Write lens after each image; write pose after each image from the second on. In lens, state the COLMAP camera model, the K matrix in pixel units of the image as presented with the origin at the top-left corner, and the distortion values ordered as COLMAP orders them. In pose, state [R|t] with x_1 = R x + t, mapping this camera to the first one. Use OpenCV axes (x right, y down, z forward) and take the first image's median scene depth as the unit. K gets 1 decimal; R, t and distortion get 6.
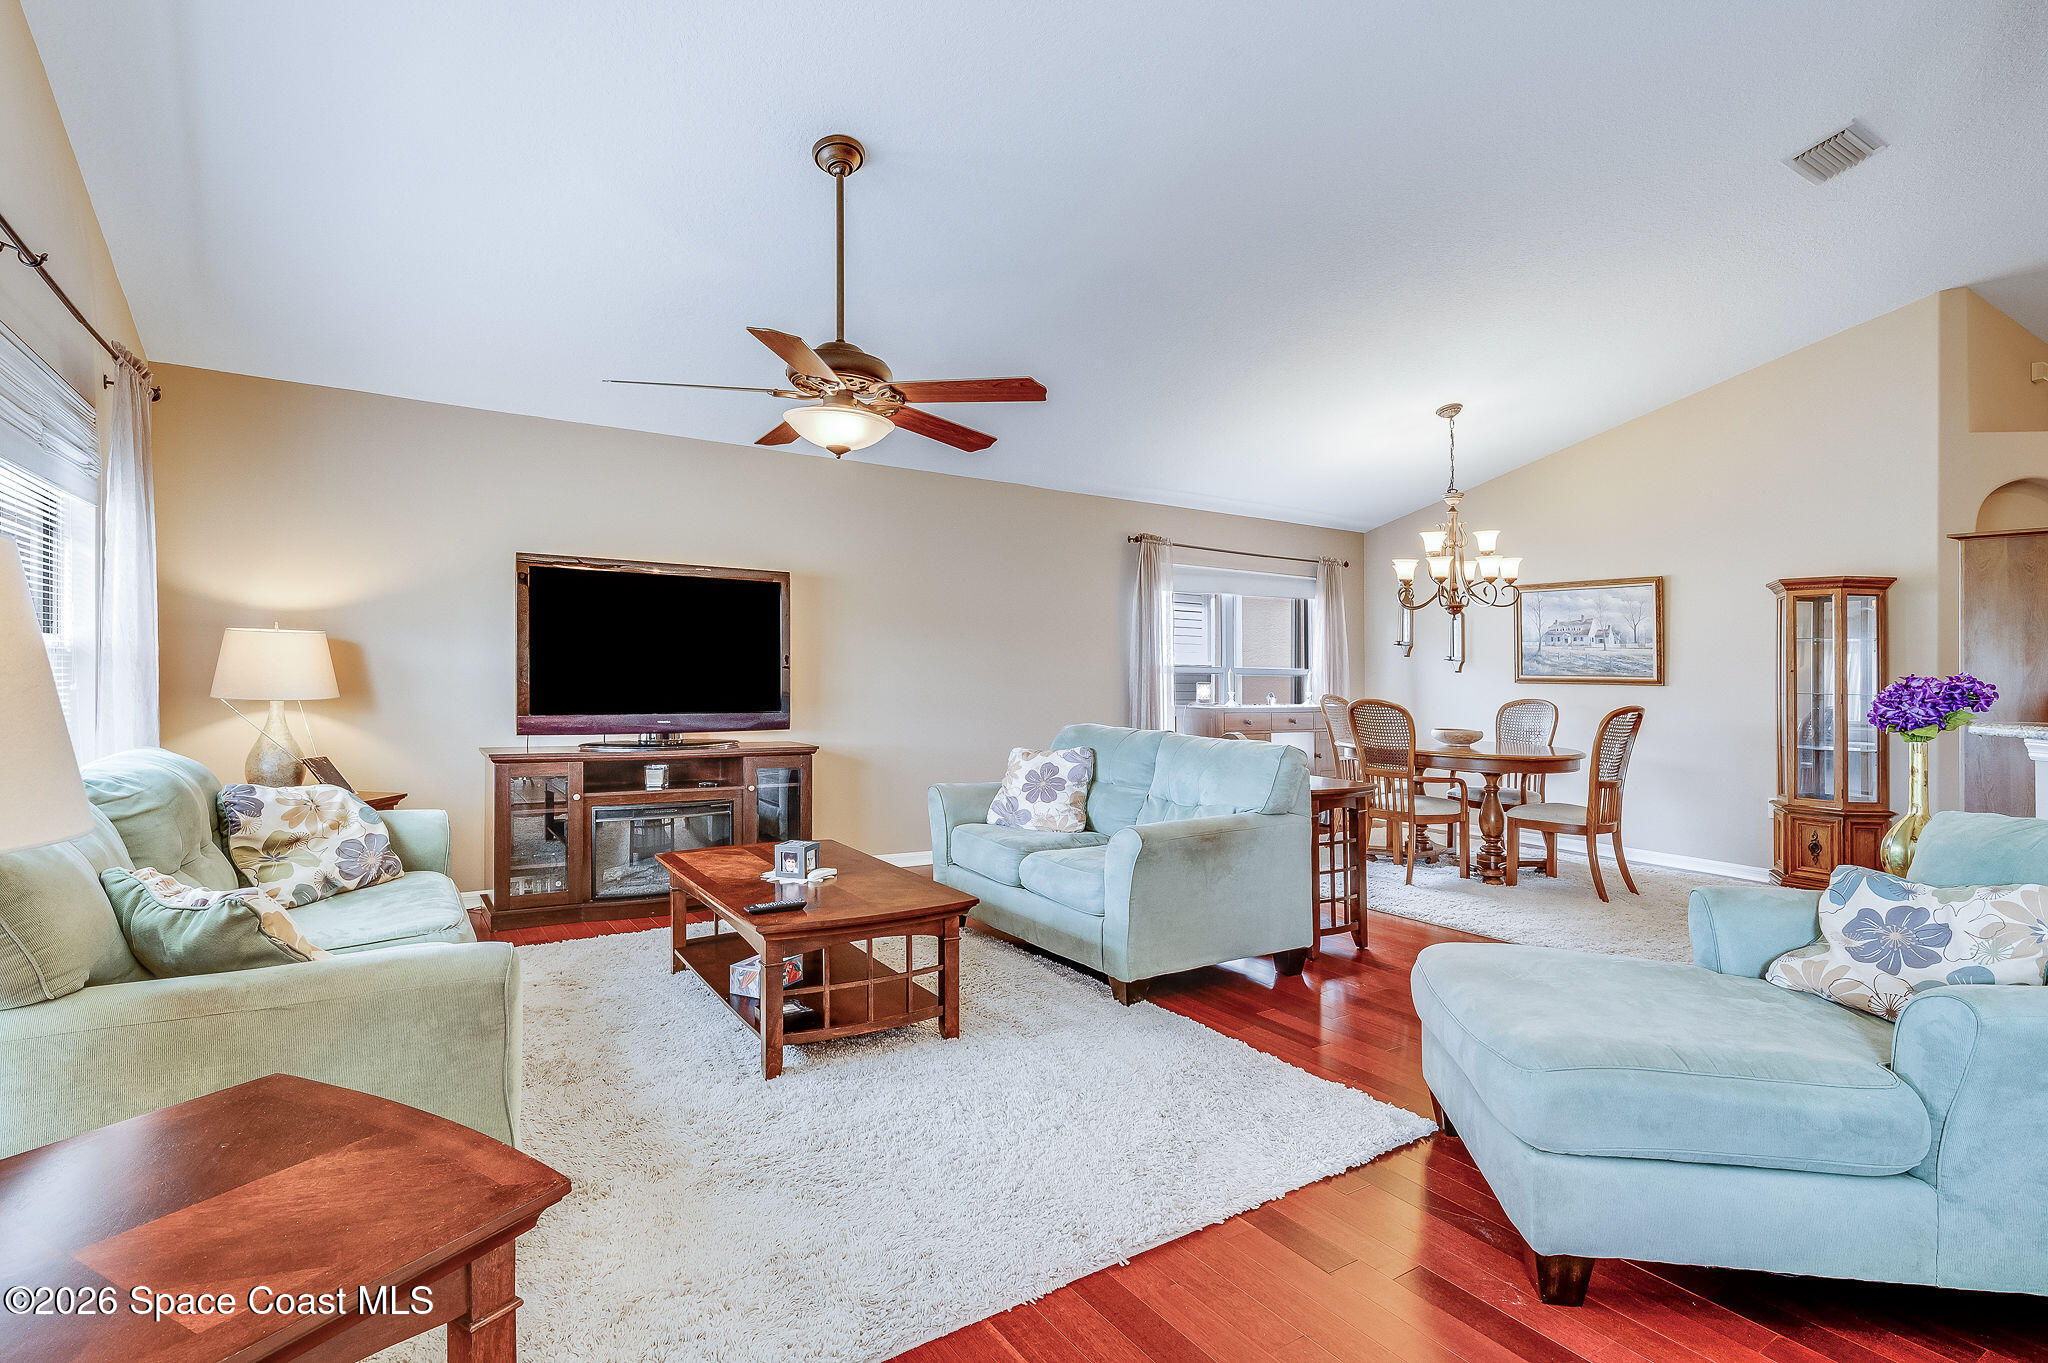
lens RADIAL K [[1040.7, 0, 1035.7], [0, 1040.7, 666.2], [0, 0, 1]] dist [-0.002716, -0.000233]
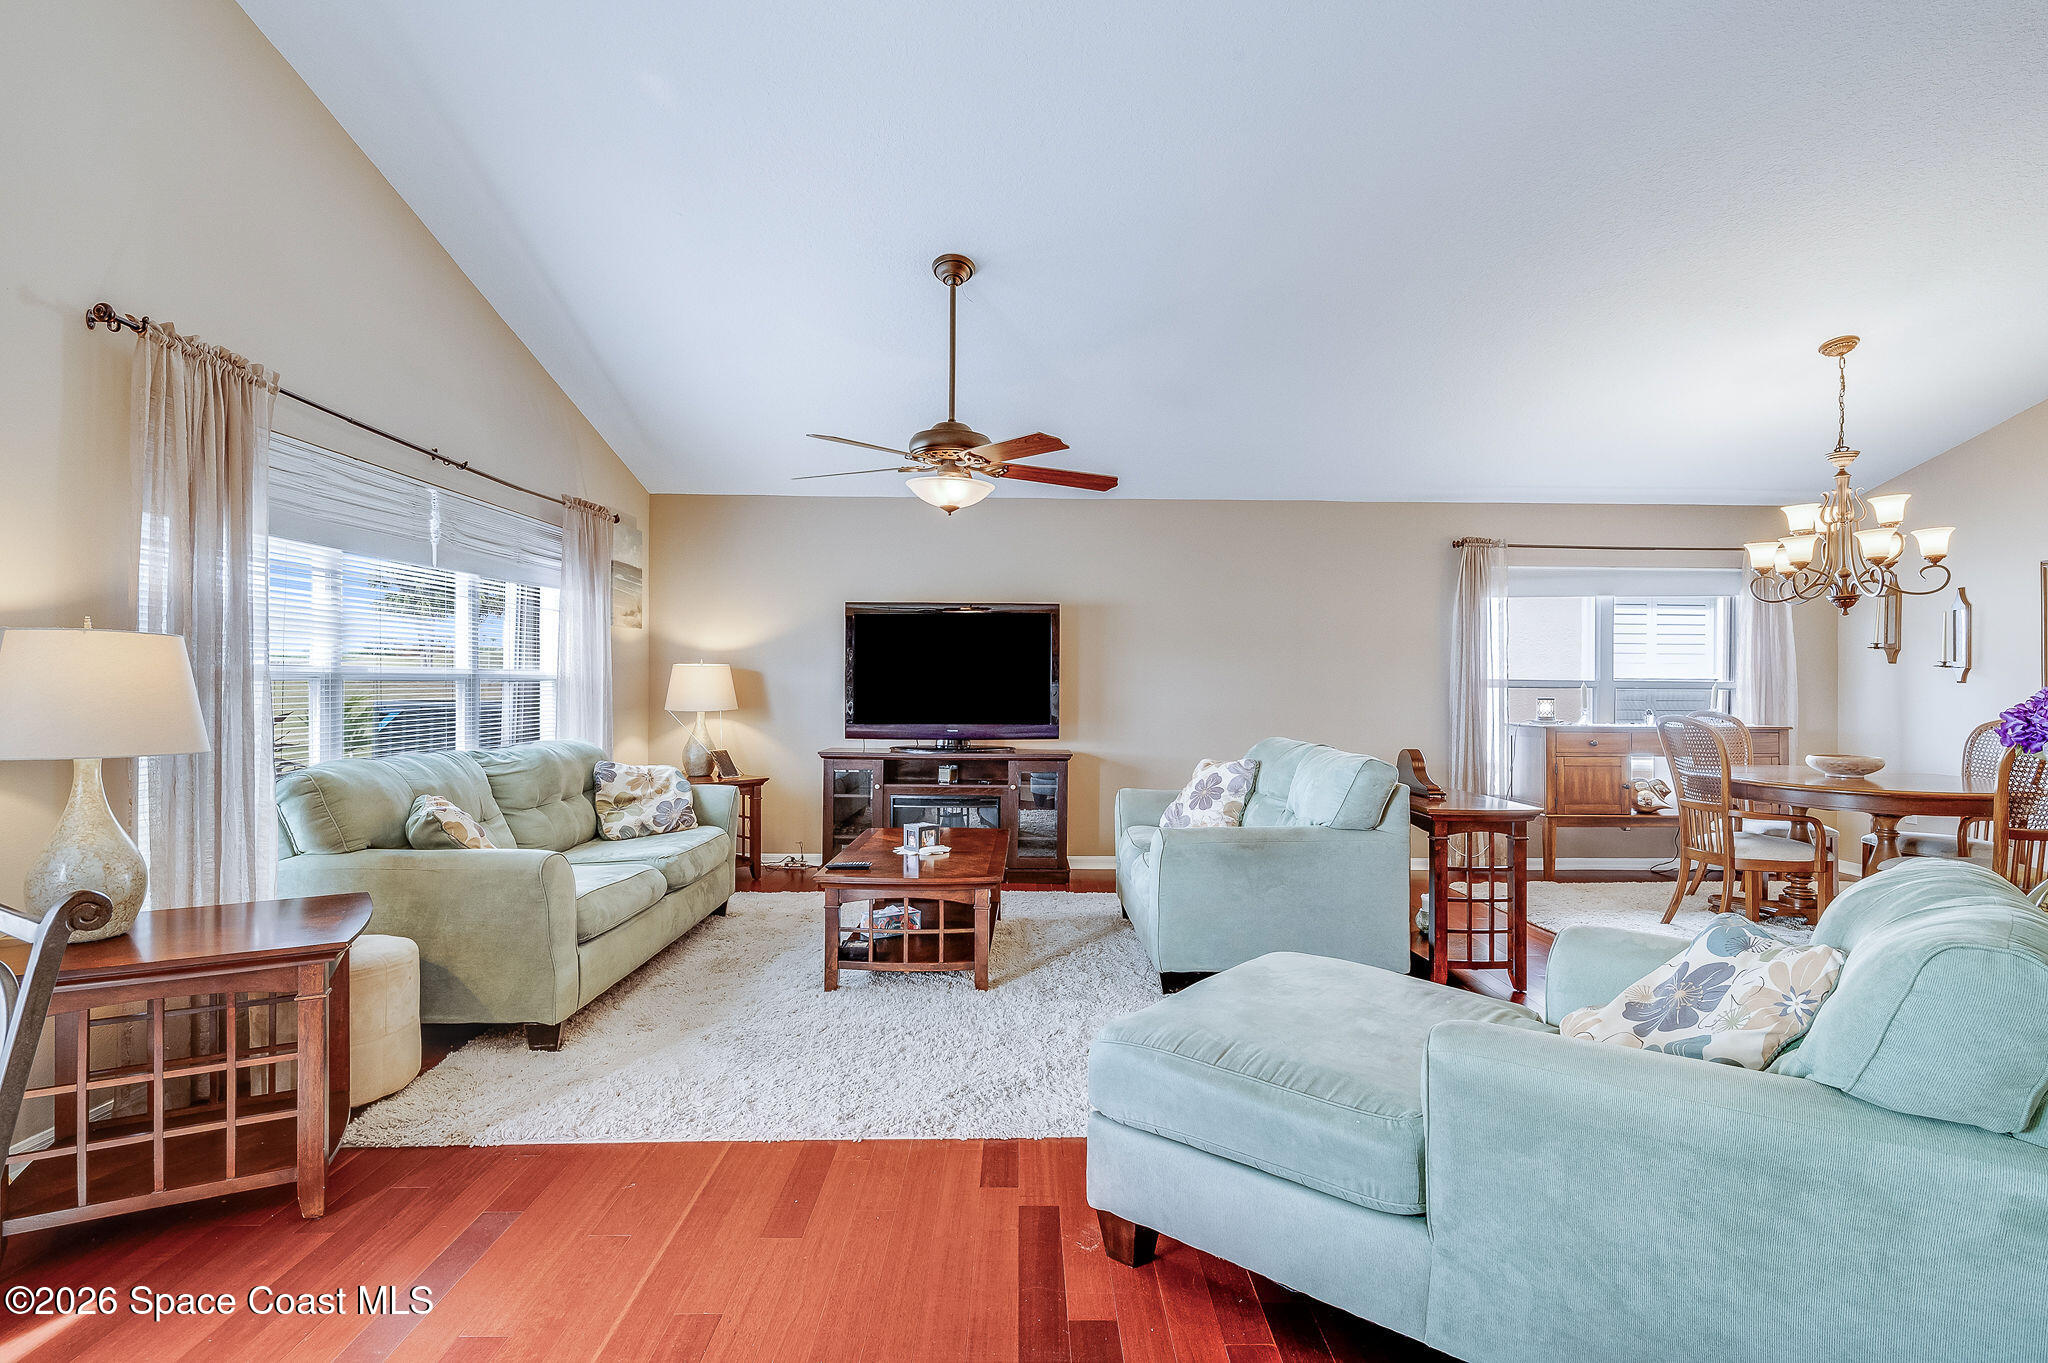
lens RADIAL K [[1040.7, 0, 1023.8], [0, 1040.7, 682.2], [0, 0, 1]] dist [-0.002716, -0.000233]
pose [[0.829435, -0.013403, -0.558443, 0.444064], [0.011012, 0.999910, -0.007643, 0.006683], [0.558495, 0.000190, 0.829508, 0.017105]]
